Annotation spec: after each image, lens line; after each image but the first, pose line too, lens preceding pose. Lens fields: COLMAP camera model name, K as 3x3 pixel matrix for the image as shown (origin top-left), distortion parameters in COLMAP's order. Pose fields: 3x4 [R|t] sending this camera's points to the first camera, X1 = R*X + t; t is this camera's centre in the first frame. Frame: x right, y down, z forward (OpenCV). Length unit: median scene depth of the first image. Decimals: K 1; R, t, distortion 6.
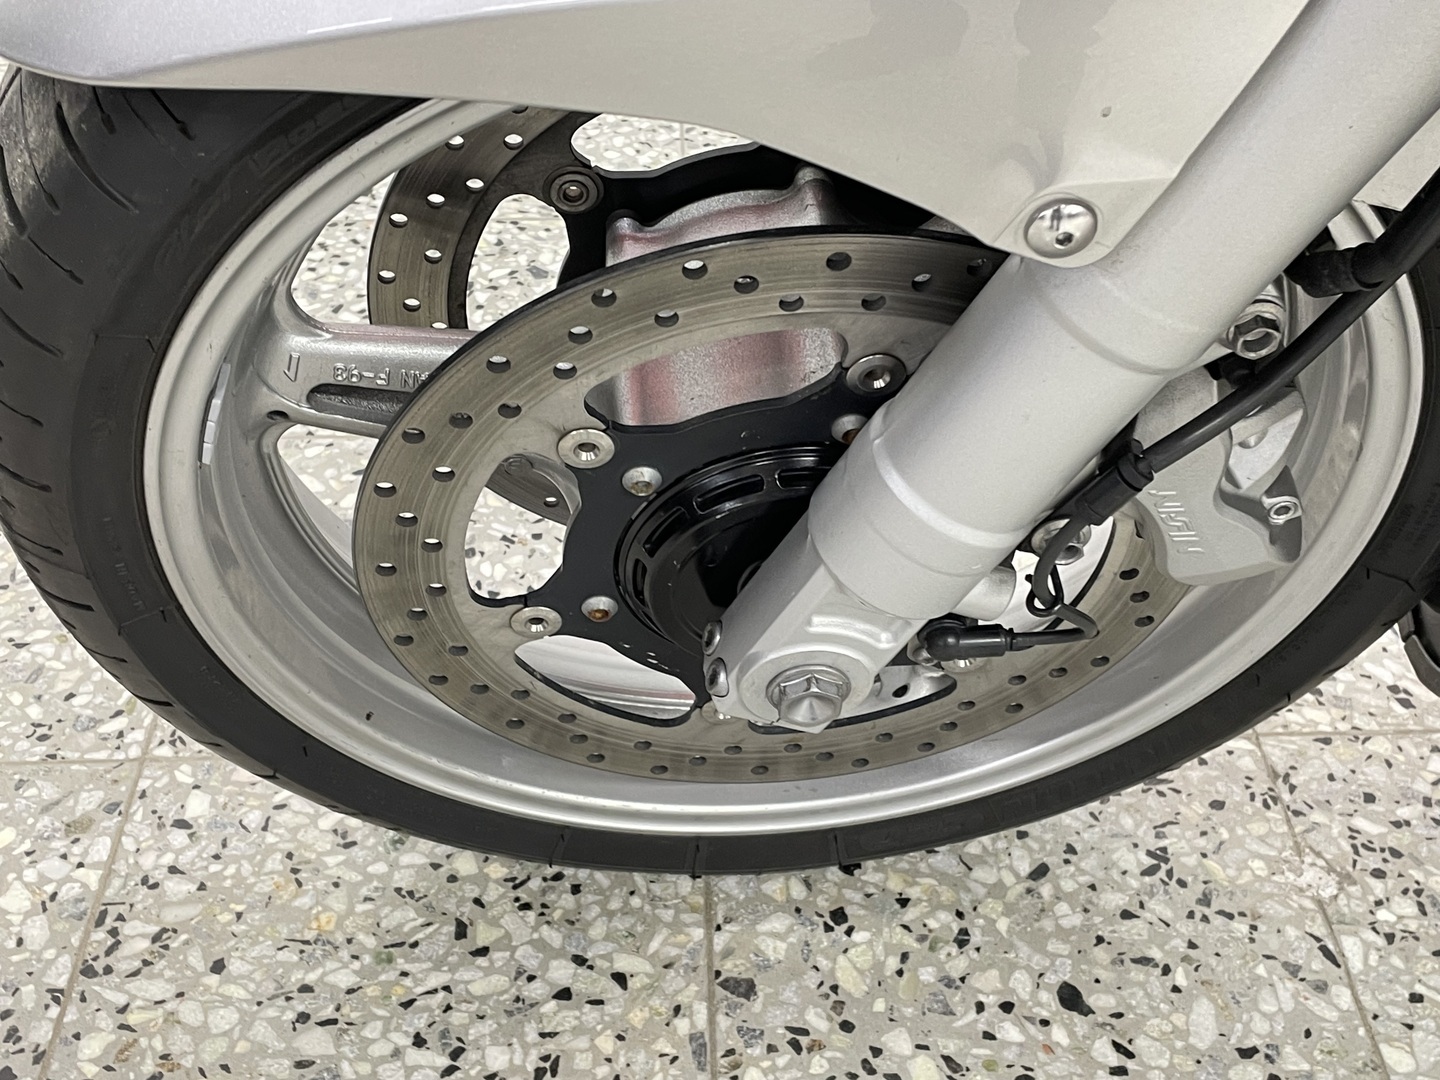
lens RADIAL K [[1755.5, 0, 713.9], [0, 1755.5, 546.9], [0, 0, 1]] dist [0.124077, -0.244349]
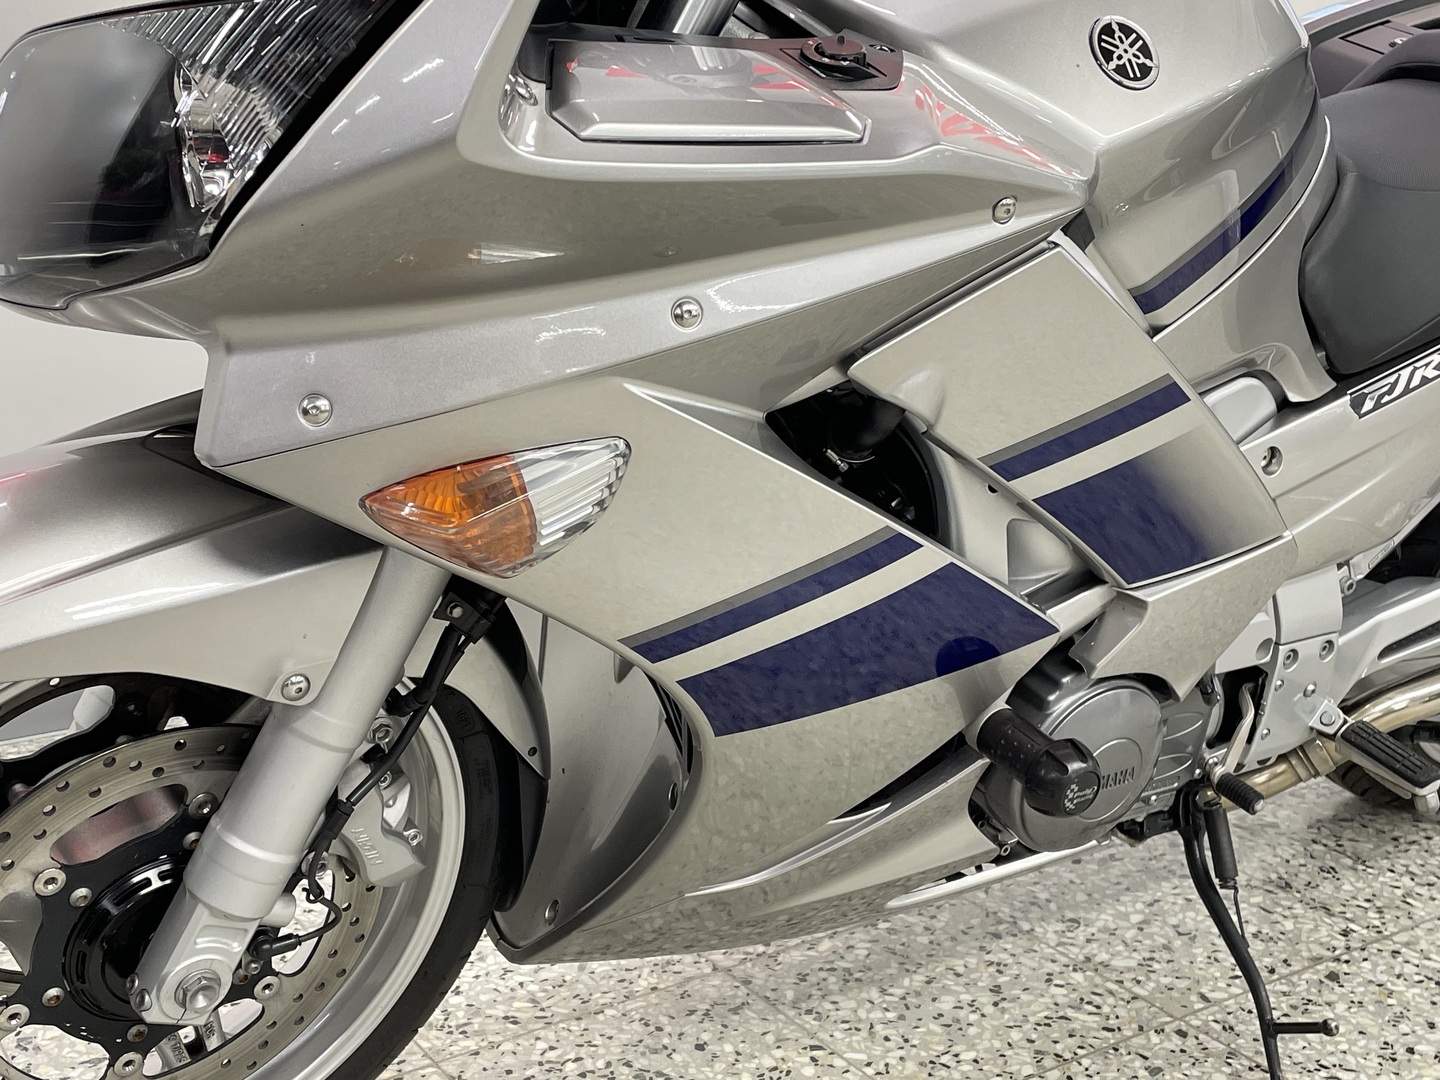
lens RADIAL K [[1755.5, 0, 713.9], [0, 1755.5, 546.9], [0, 0, 1]] dist [0.124077, -0.244349]
pose [[0.843437, -0.125674, 0.522322, -0.293560], [0.325301, 0.893223, -0.310375, 0.306497], [-0.427544, 0.431693, 0.794259, -0.651909]]
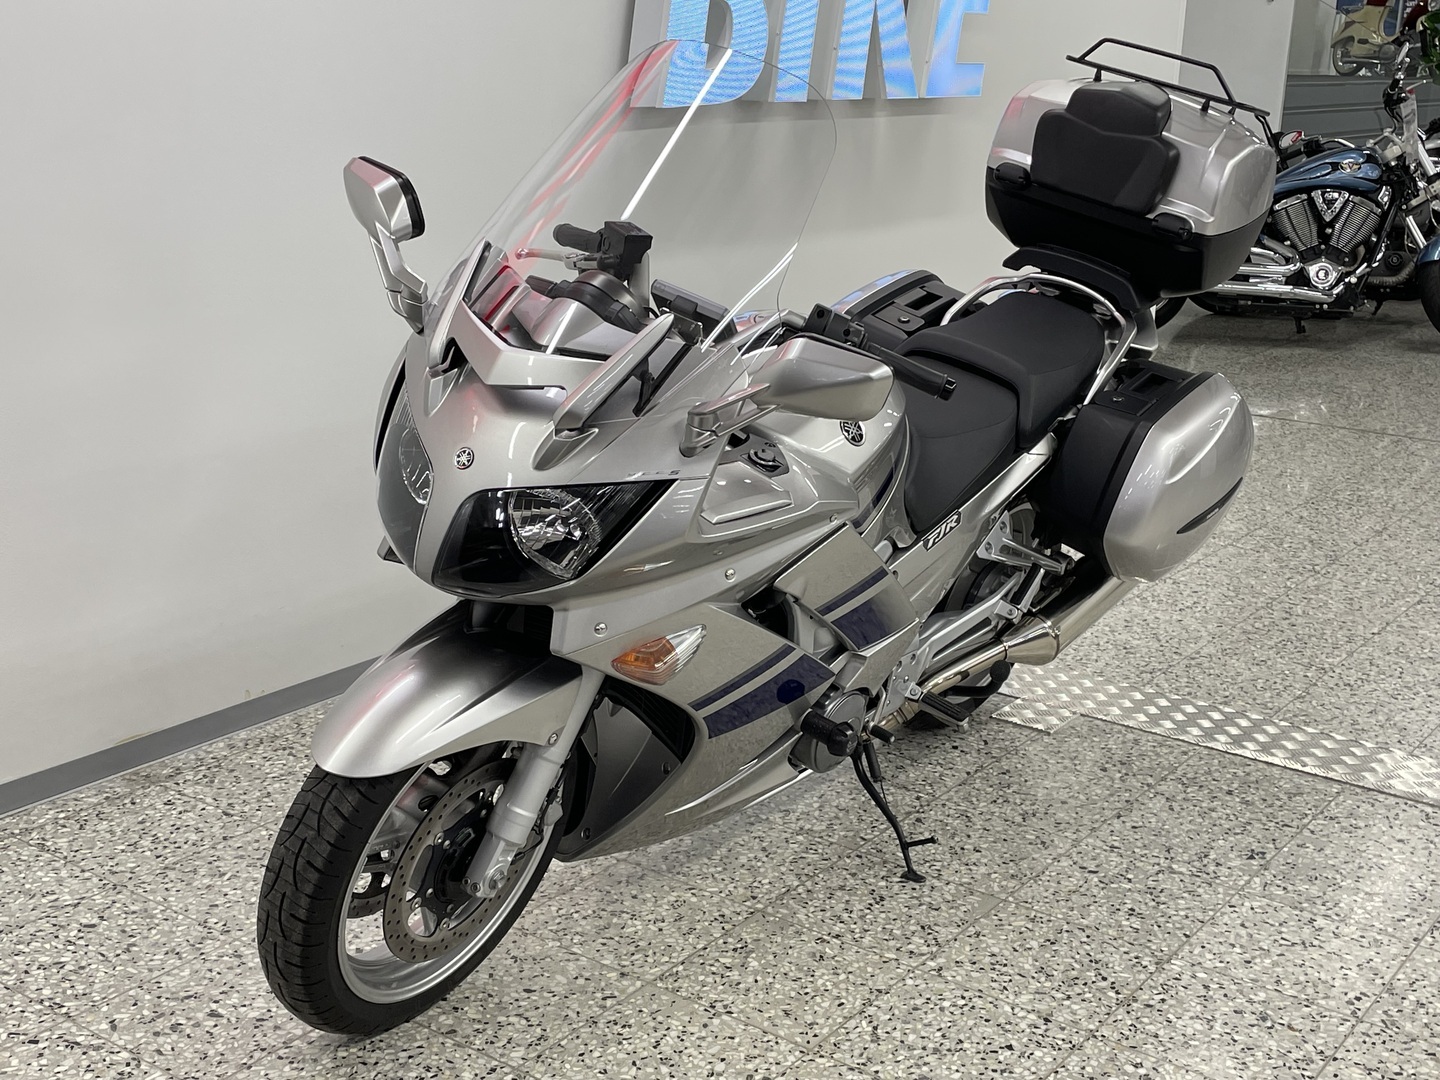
lens RADIAL K [[1755.5, 0, 713.9], [0, 1755.5, 546.9], [0, 0, 1]] dist [0.124077, -0.244349]
pose [[0.614885, -0.199096, 0.763071, -1.878445], [0.469346, 0.869971, -0.151213, 0.192783], [-0.633743, 0.451122, 0.628377, -1.602370]]
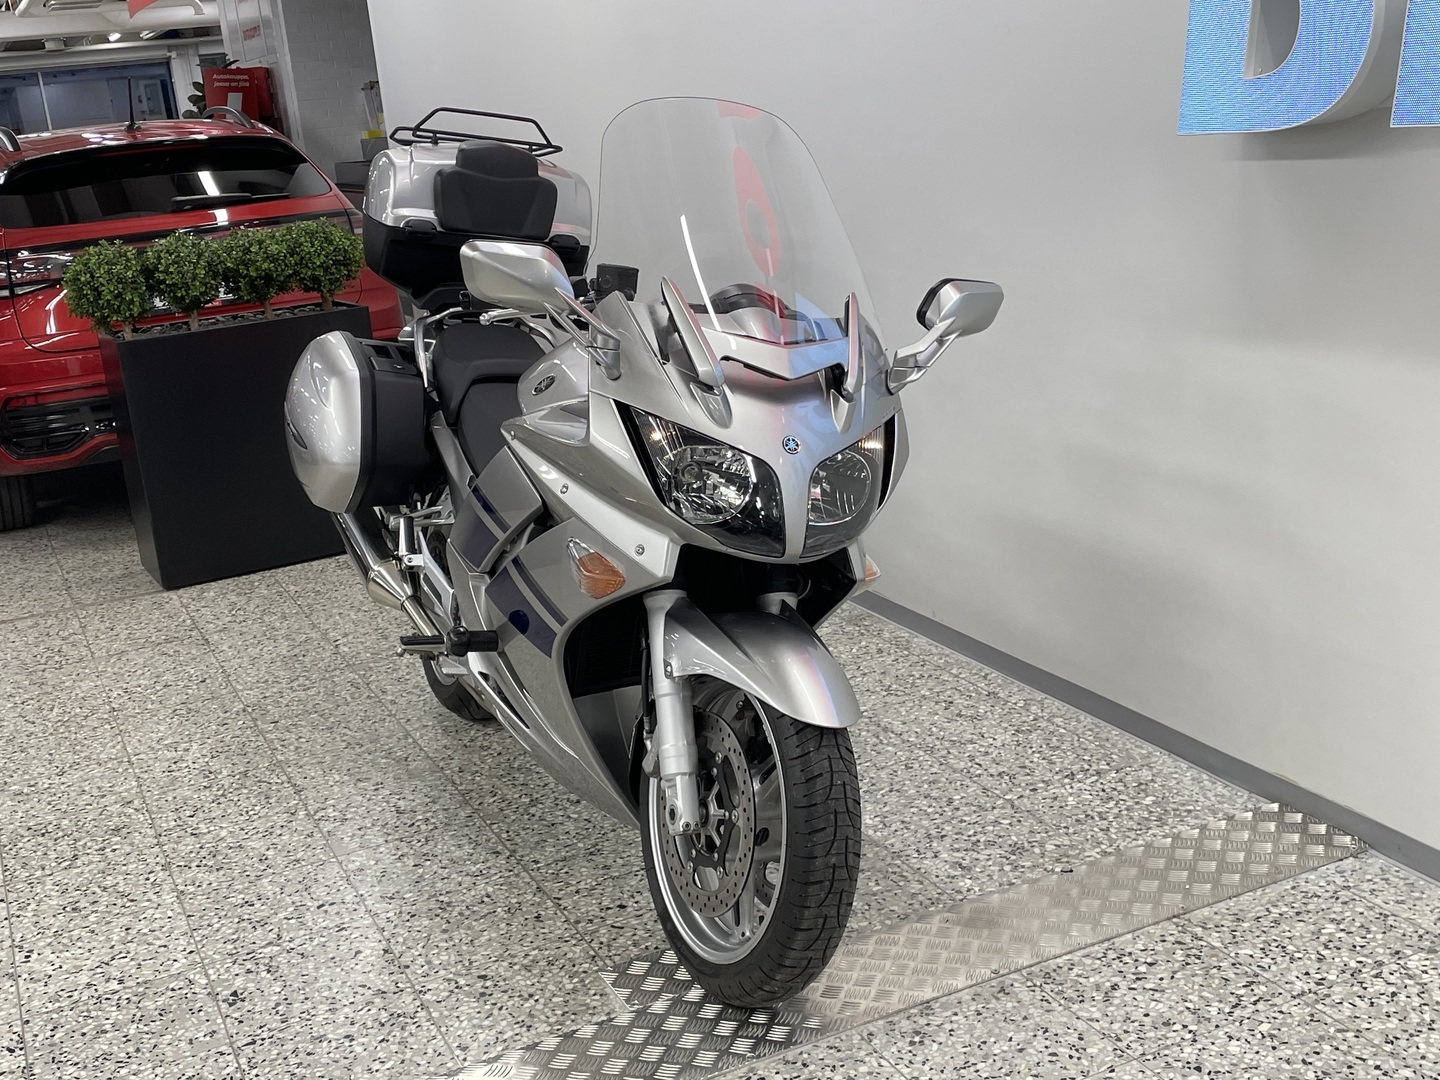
lens RADIAL K [[1725.6, 0, 720.5], [0, 1725.6, 529.6], [0, 0, 1]] dist [0.100604, -0.144324]
pose [[0.387323, 0.187163, -0.902746, 4.970318], [-0.494458, 0.868610, -0.032061, -0.437189], [0.778133, 0.458788, 0.428977, -0.800847]]
